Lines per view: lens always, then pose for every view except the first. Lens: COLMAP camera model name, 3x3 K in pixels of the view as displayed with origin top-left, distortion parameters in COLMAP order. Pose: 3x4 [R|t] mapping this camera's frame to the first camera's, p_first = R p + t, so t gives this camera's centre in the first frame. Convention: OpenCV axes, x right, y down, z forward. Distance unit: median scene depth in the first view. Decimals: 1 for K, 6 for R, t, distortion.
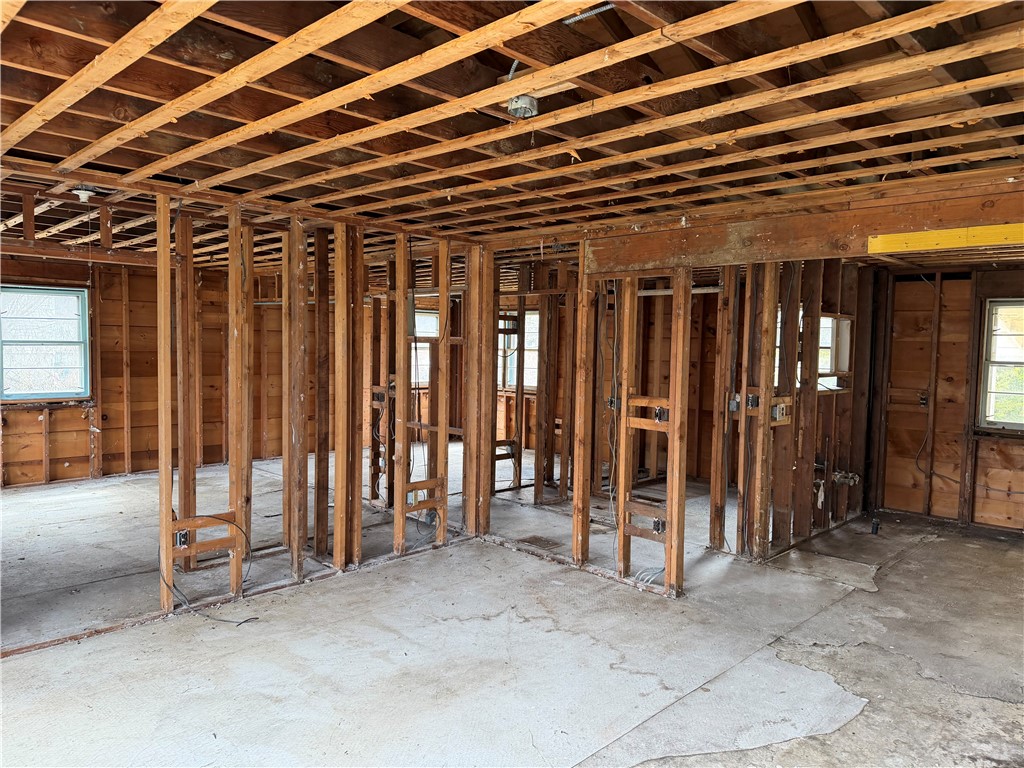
lens RADIAL K [[721.2, 0, 513.5], [0, 721.2, 382.7], [0, 0, 1]] dist [0.092146, -0.098634]
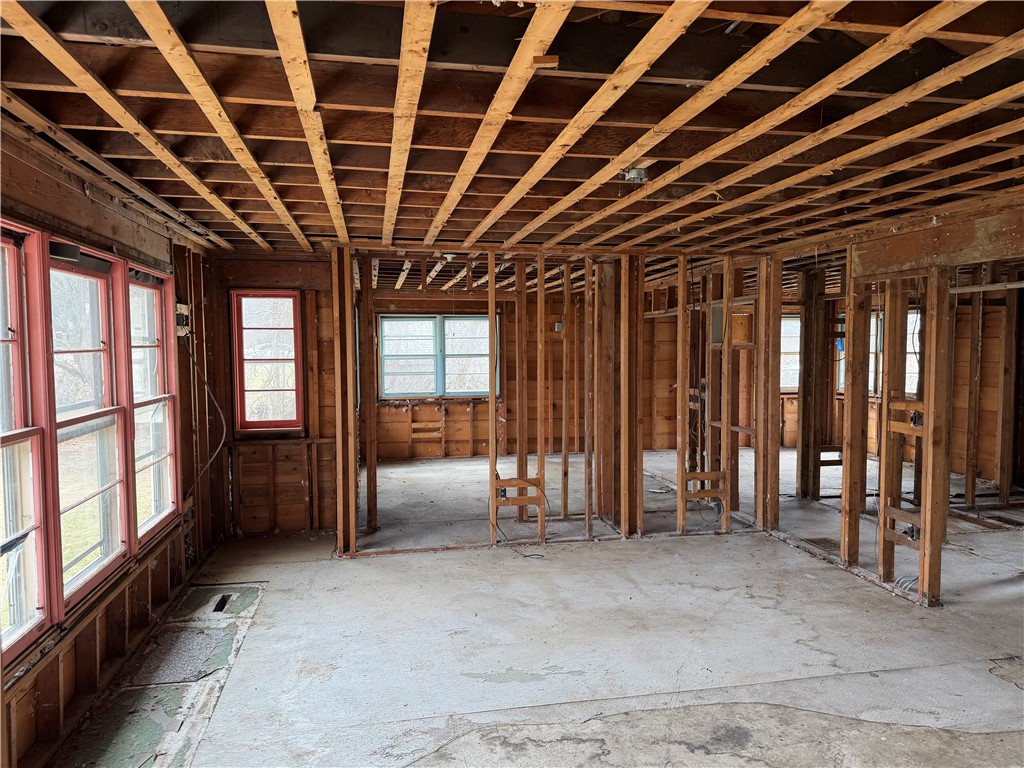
lens RADIAL K [[721.2, 0, 511.3], [0, 721.2, 380.3], [0, 0, 1]] dist [0.092146, -0.098634]
pose [[0.828719, 0.005288, -0.559640, 0.299702], [-0.012950, 0.999869, -0.009729, 0.009144], [0.559516, 0.015310, 0.828678, -0.124177]]
